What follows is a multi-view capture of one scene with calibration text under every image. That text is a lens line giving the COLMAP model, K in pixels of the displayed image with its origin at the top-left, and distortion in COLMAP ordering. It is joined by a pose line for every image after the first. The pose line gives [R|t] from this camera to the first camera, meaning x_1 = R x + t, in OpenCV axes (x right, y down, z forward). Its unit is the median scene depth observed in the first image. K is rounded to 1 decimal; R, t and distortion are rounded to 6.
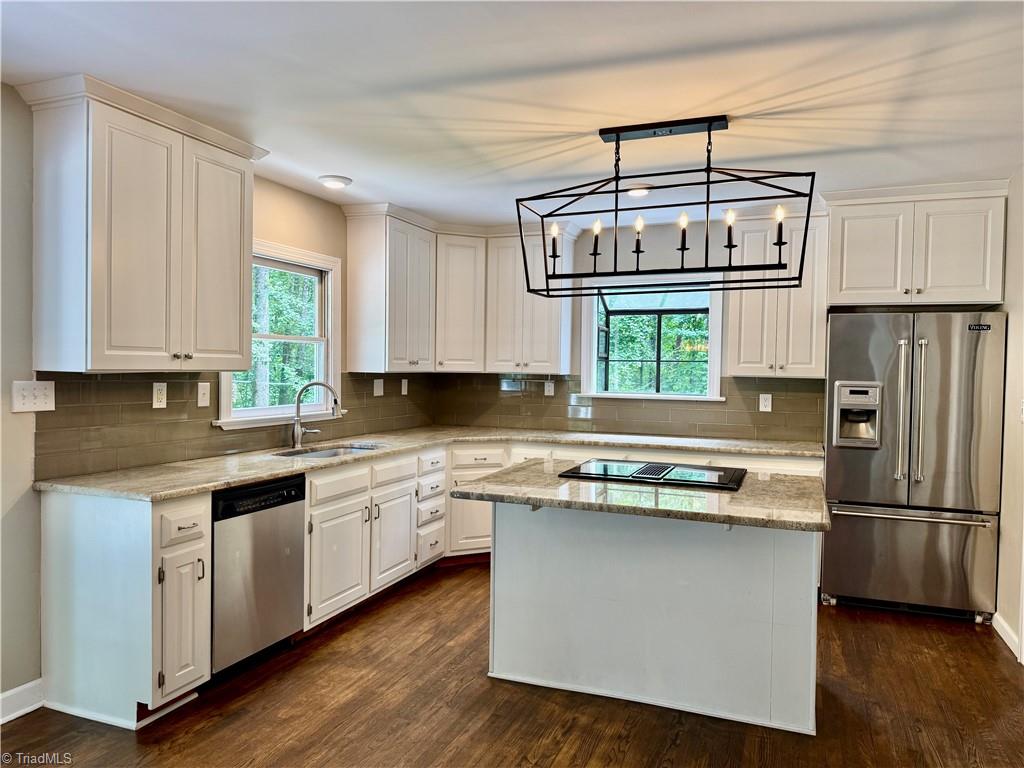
lens RADIAL K [[712.6, 0, 505.8], [0, 712.6, 385.4], [0, 0, 1]] dist [0.146972, -0.282264]
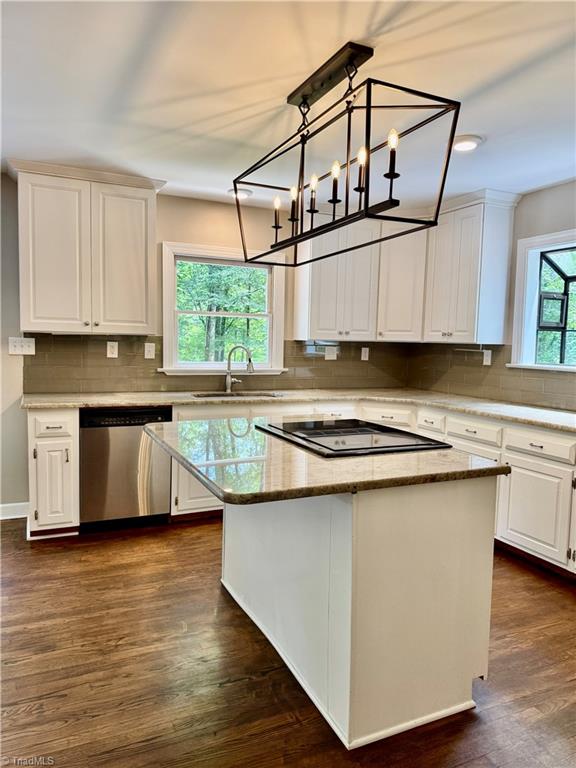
lens RADIAL K [[534.5, 0, 288.0], [0, 534.5, 384.0], [0, 0, 1]] dist [0.146972, -0.282264]
pose [[0.724484, 0.059926, -0.686681, 0.649589], [-0.030775, 0.998032, 0.054629, 0.012523], [0.688604, -0.018445, 0.724903, 0.402252]]
